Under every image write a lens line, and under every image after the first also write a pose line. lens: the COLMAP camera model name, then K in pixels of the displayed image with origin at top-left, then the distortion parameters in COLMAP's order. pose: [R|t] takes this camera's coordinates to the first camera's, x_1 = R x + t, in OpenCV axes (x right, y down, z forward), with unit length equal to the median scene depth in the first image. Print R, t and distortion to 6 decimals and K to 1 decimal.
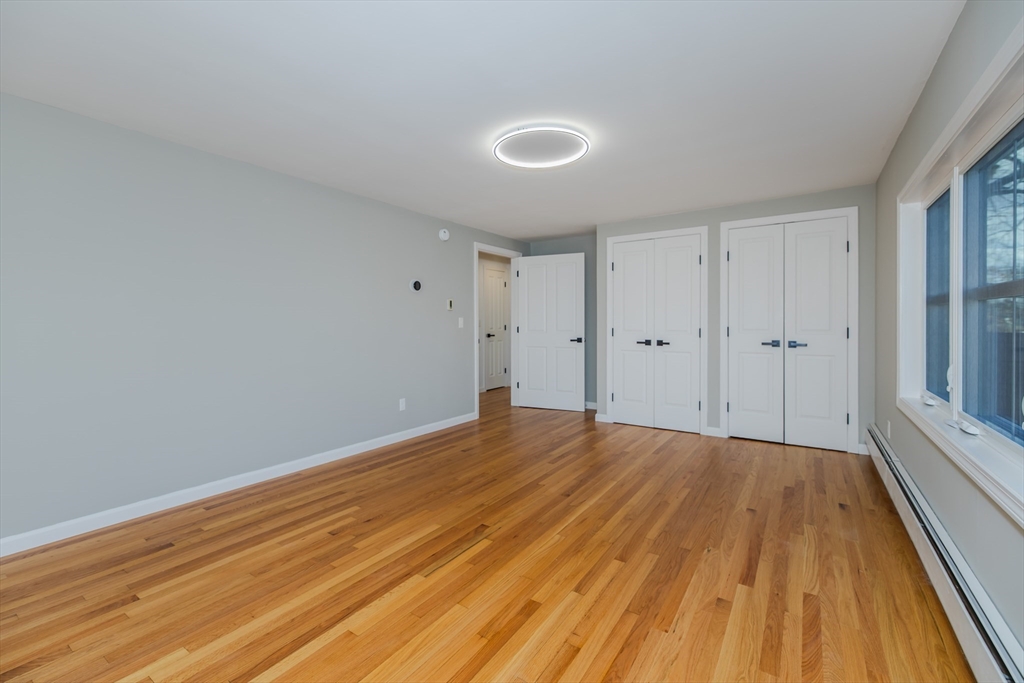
lens RADIAL K [[445.3, 0, 533.4], [0, 445.3, 323.6], [0, 0, 1]] dist [0.000318, 0.000010]
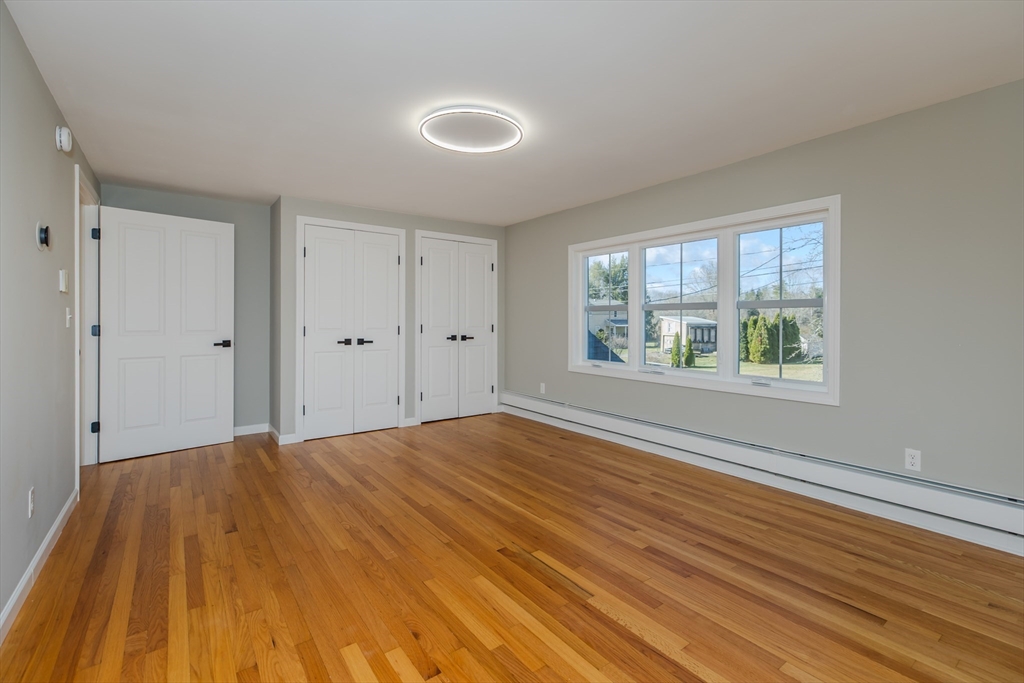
lens RADIAL K [[445.3, 0, 533.4], [0, 445.3, 323.6], [0, 0, 1]] dist [0.000318, 0.000010]
pose [[0.334697, -0.000644, 0.942325, -0.761437], [-0.002036, 0.999997, 0.001407, 0.004426], [-0.942323, -0.002389, 0.334695, 0.536781]]
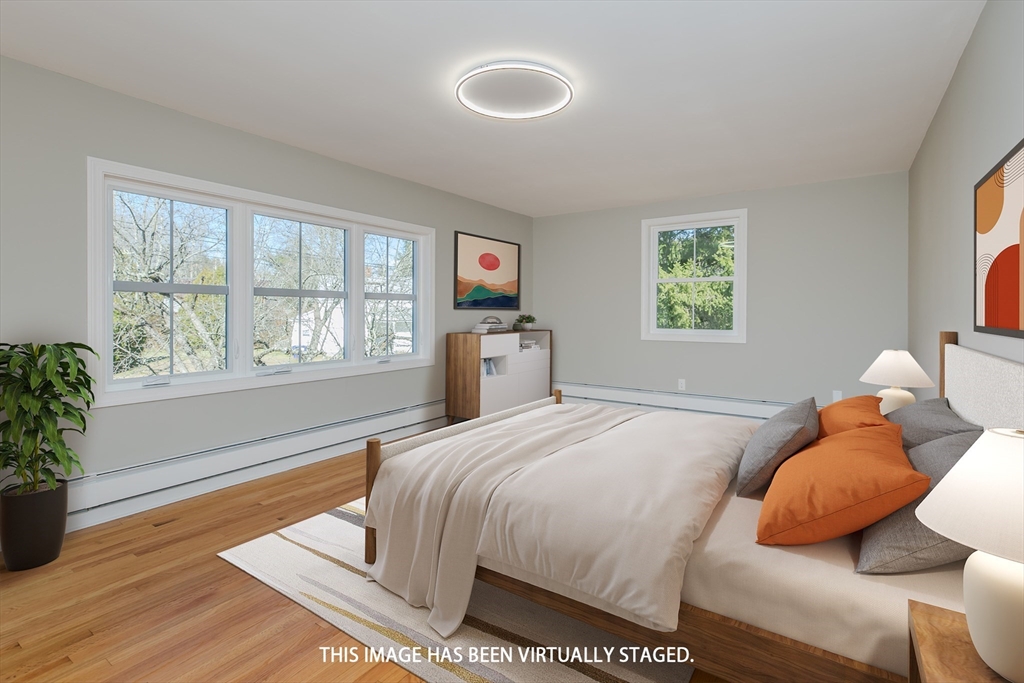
lens RADIAL K [[457.9, 0, 517.7], [0, 457.9, 313.8], [0, 0, 1]] dist [0.003094, 0.000124]
pose [[-0.997551, -0.005872, 0.069700, -0.038441], [-0.005674, 0.999979, 0.003039, 0.002694], [-0.069716, 0.002636, -0.997563, 1.713001]]
